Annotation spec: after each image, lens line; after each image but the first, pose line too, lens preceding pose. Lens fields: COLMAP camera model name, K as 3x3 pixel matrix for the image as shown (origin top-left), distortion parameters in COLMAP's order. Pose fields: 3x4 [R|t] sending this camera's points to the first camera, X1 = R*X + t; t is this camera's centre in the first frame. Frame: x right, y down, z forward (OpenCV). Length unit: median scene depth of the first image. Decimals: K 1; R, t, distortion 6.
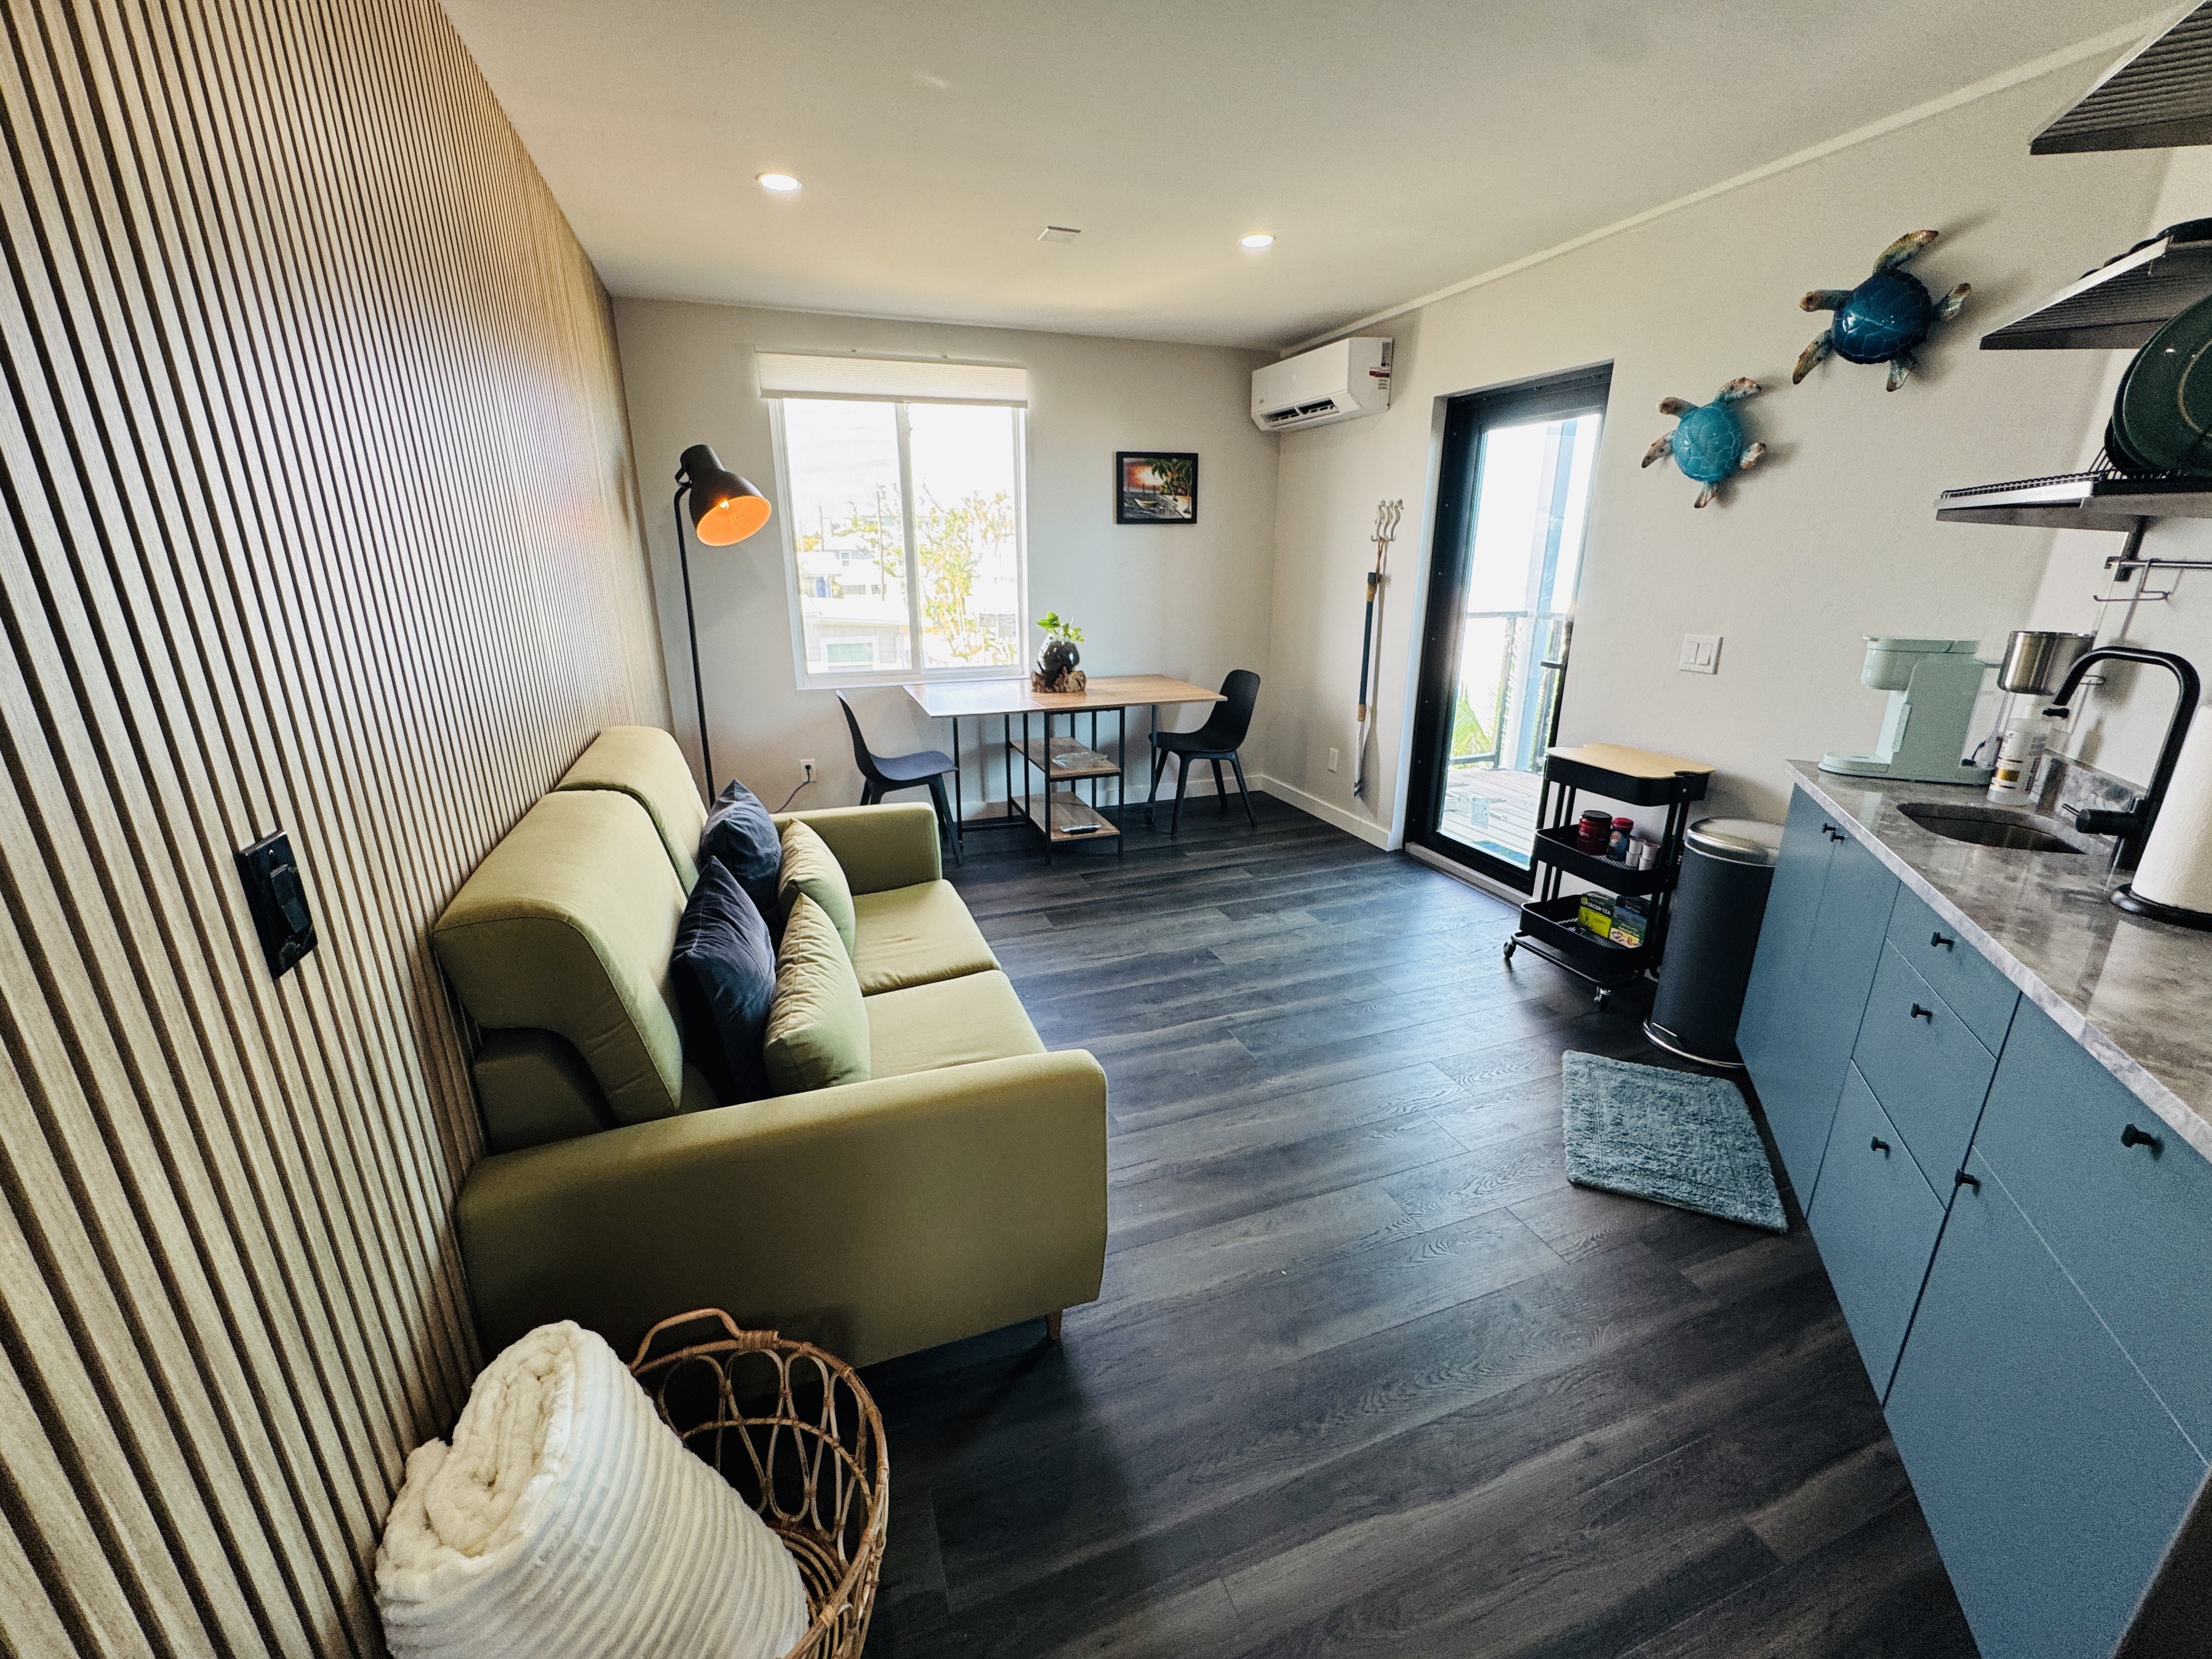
lens RADIAL K [[887.0, 0, 1106.0], [0, 887.0, 829.5], [0, 0, 1]] dist [-0.002513, -0.000091]
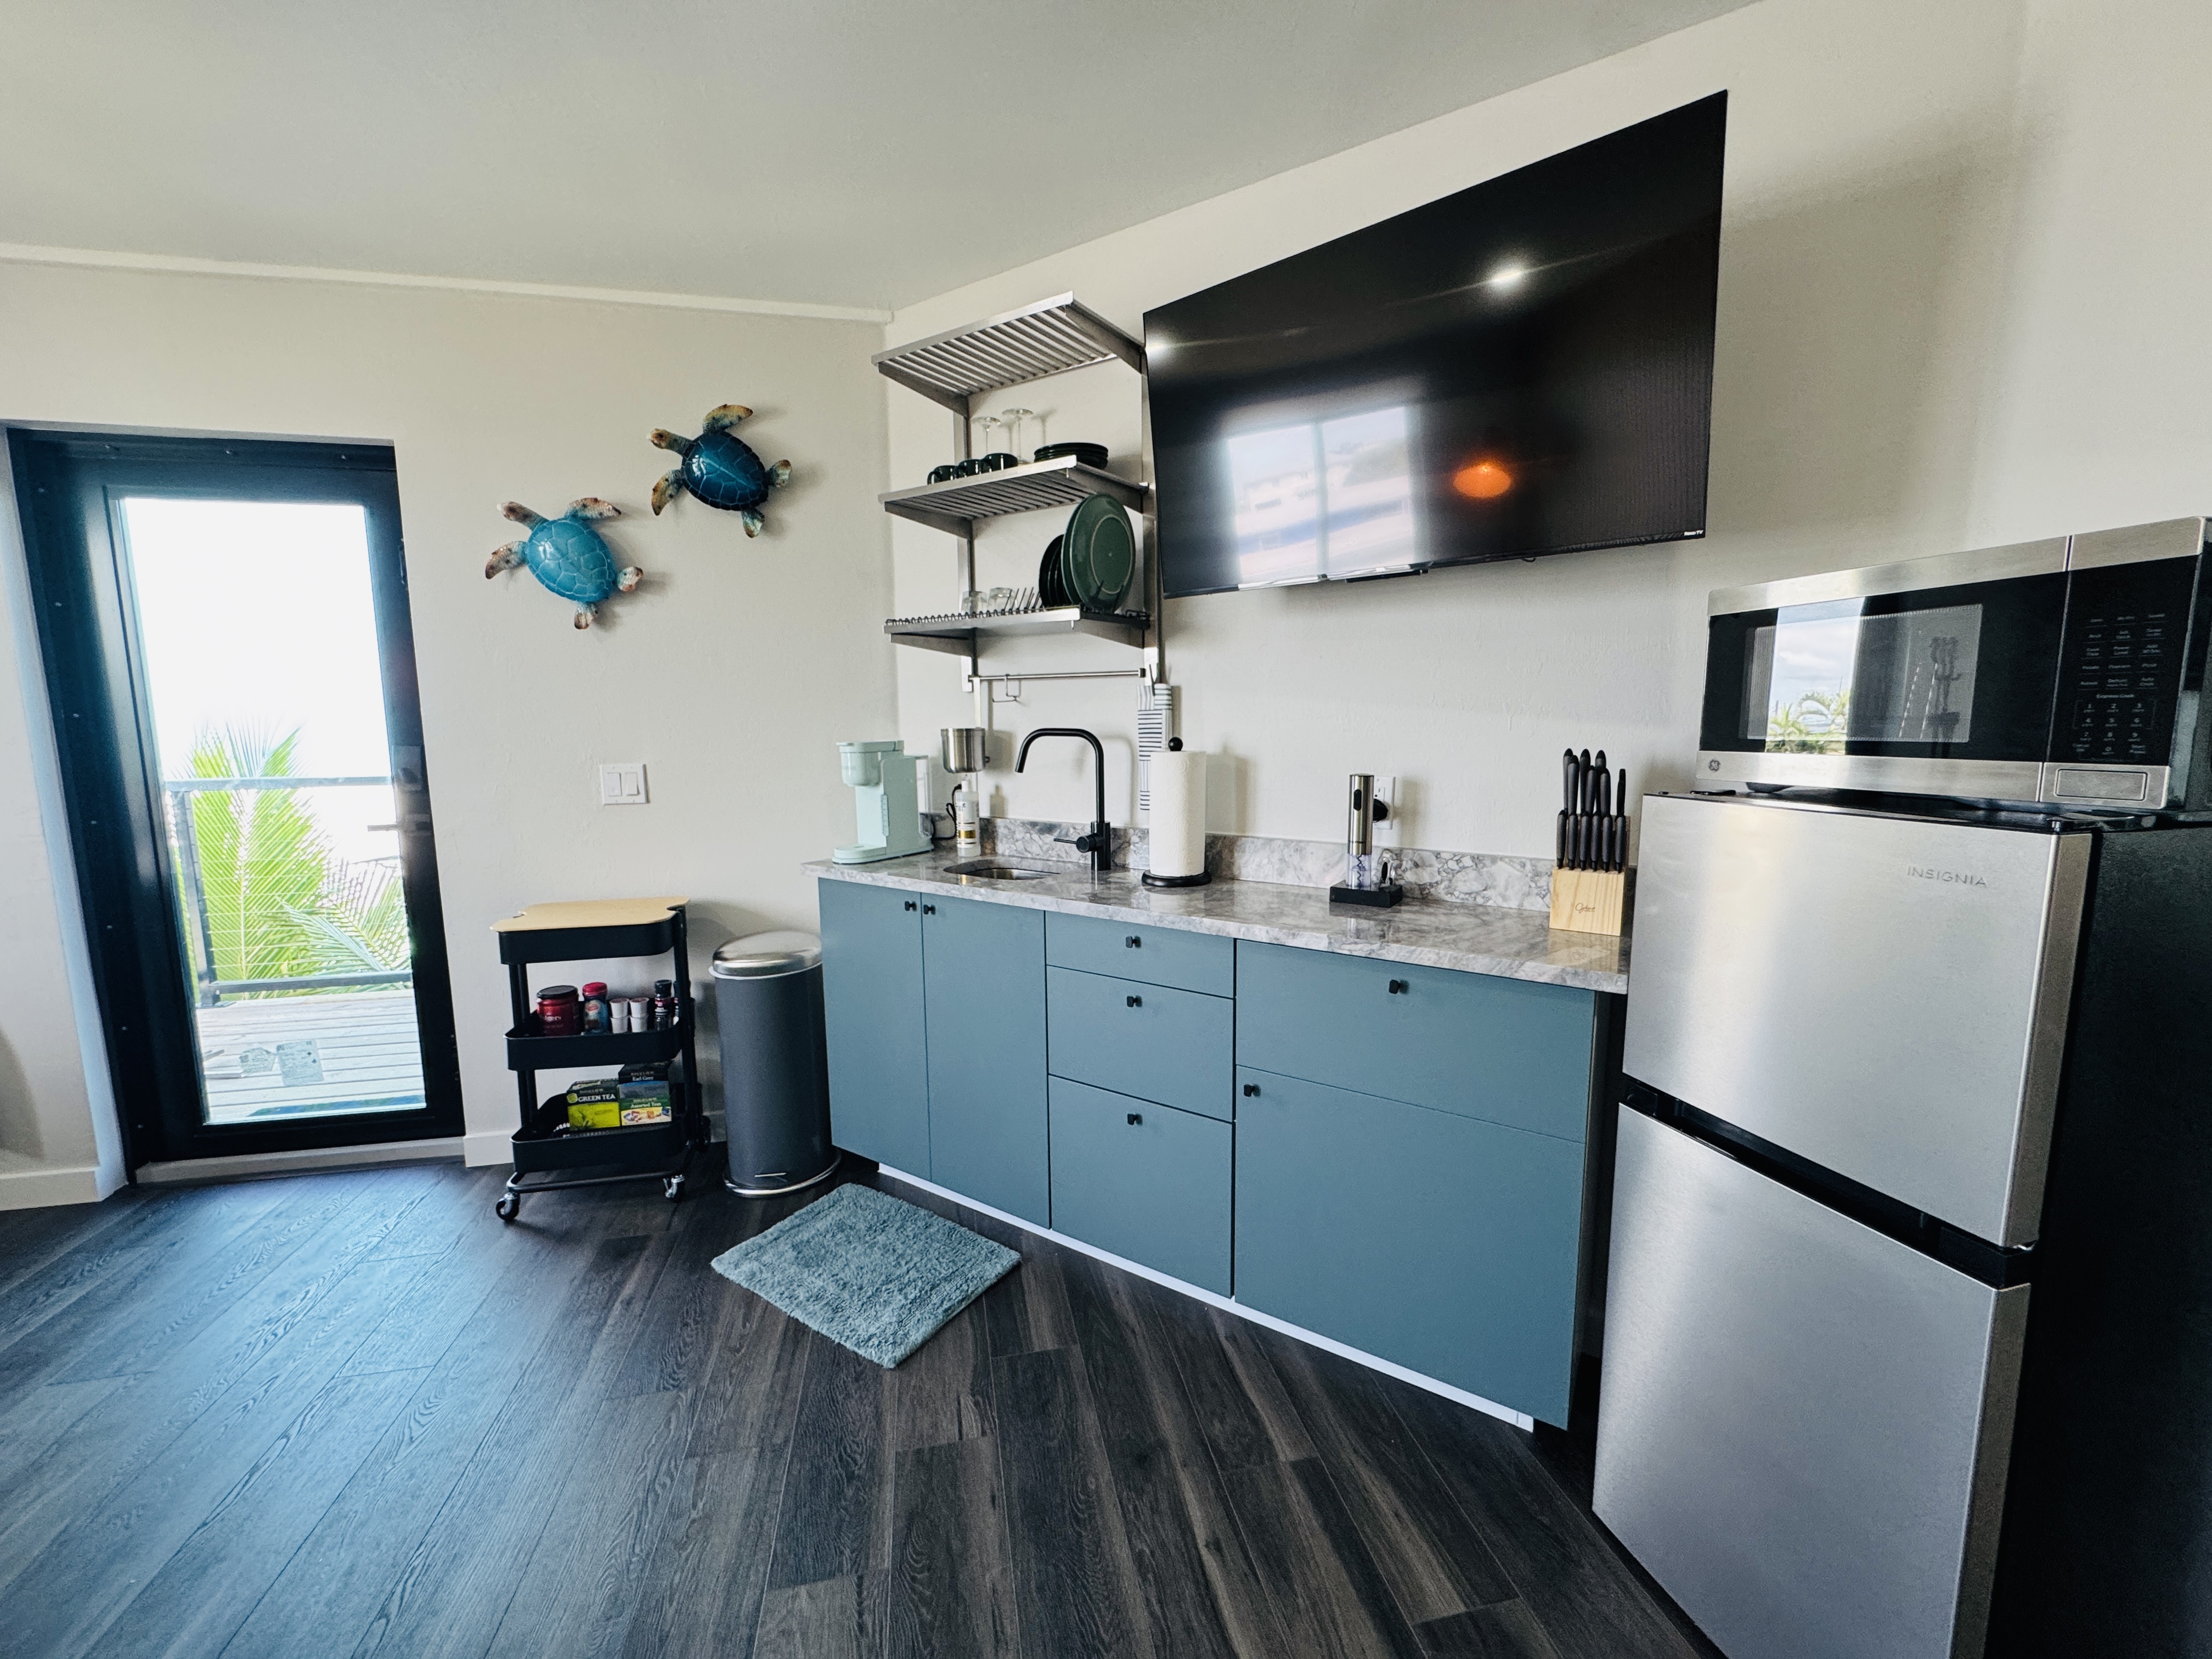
lens RADIAL K [[887.0, 0, 1106.0], [0, 887.0, 829.5], [0, 0, 1]] dist [-0.002513, -0.000091]
pose [[0.148795, -0.127082, 0.980668, -0.168565], [0.306299, 0.948858, 0.076486, -0.075985], [-0.940235, 0.288996, 0.180111, 0.404175]]
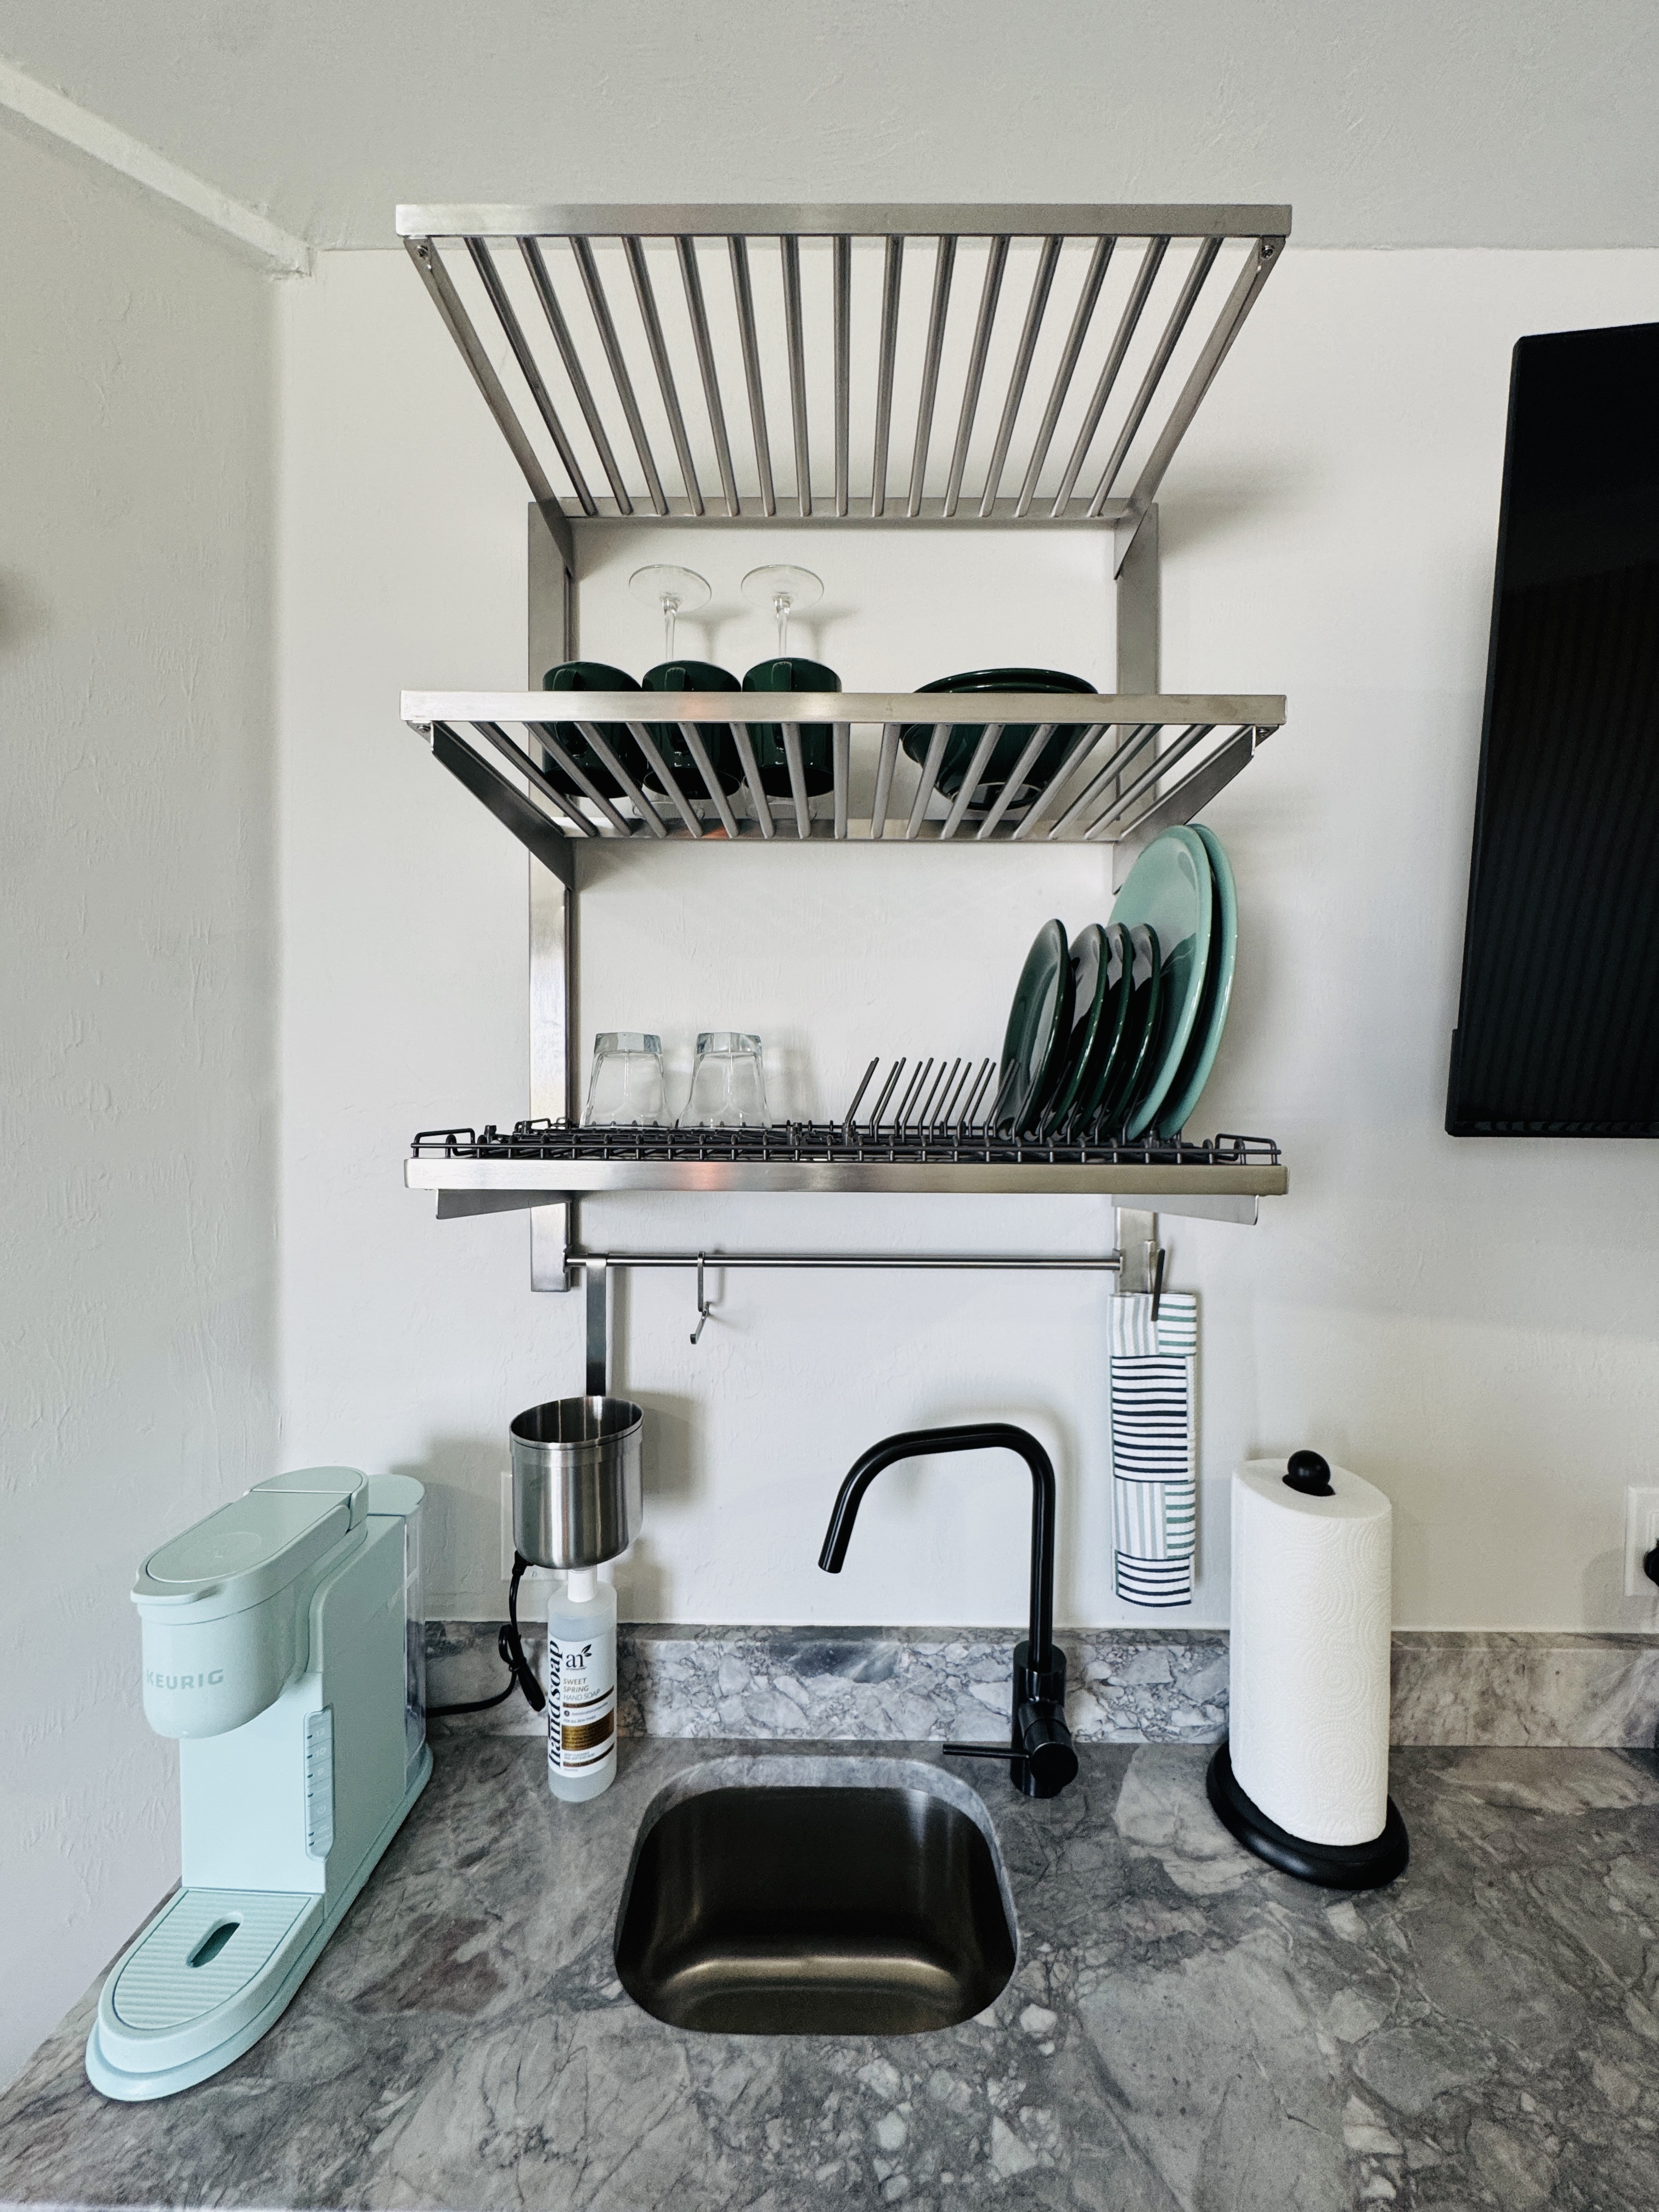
lens RADIAL K [[887.0, 0, 829.5], [0, 887.0, 1106.0], [0, 0, 1]] dist [-0.002513, -0.000091]
pose [[-0.383674, -0.015795, 0.923334, 0.400131], [0.286063, 0.948640, 0.135096, -0.274723], [-0.878045, 0.315964, -0.359450, 0.678493]]
